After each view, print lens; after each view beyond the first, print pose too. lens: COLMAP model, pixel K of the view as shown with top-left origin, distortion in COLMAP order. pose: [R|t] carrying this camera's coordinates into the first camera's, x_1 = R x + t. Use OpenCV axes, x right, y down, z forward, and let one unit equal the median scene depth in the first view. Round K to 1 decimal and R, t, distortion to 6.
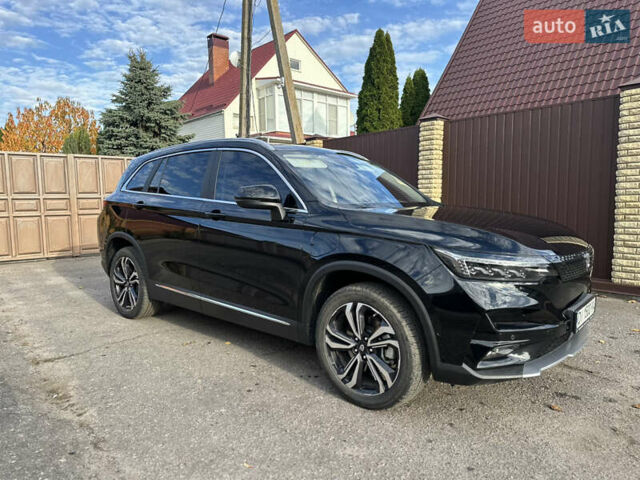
lens RADIAL K [[459.3, 0, 321.3], [0, 459.3, 227.5], [0, 0, 1]] dist [0.085032, -0.141026]
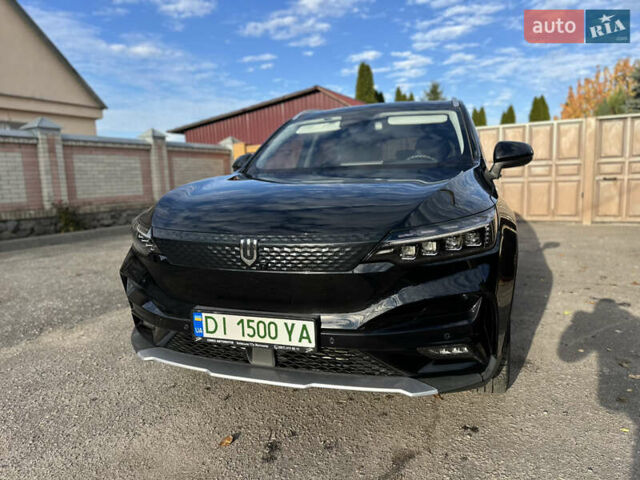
lens RADIAL K [[459.5, 0, 315.2], [0, 459.5, 238.1], [0, 0, 1]] dist [0.045464, -0.061149]
pose [[0.338113, 0.112819, -0.934319, 0.381063], [-0.020540, 0.993437, 0.112525, -0.013499], [0.940881, -0.018856, 0.338211, 0.268901]]
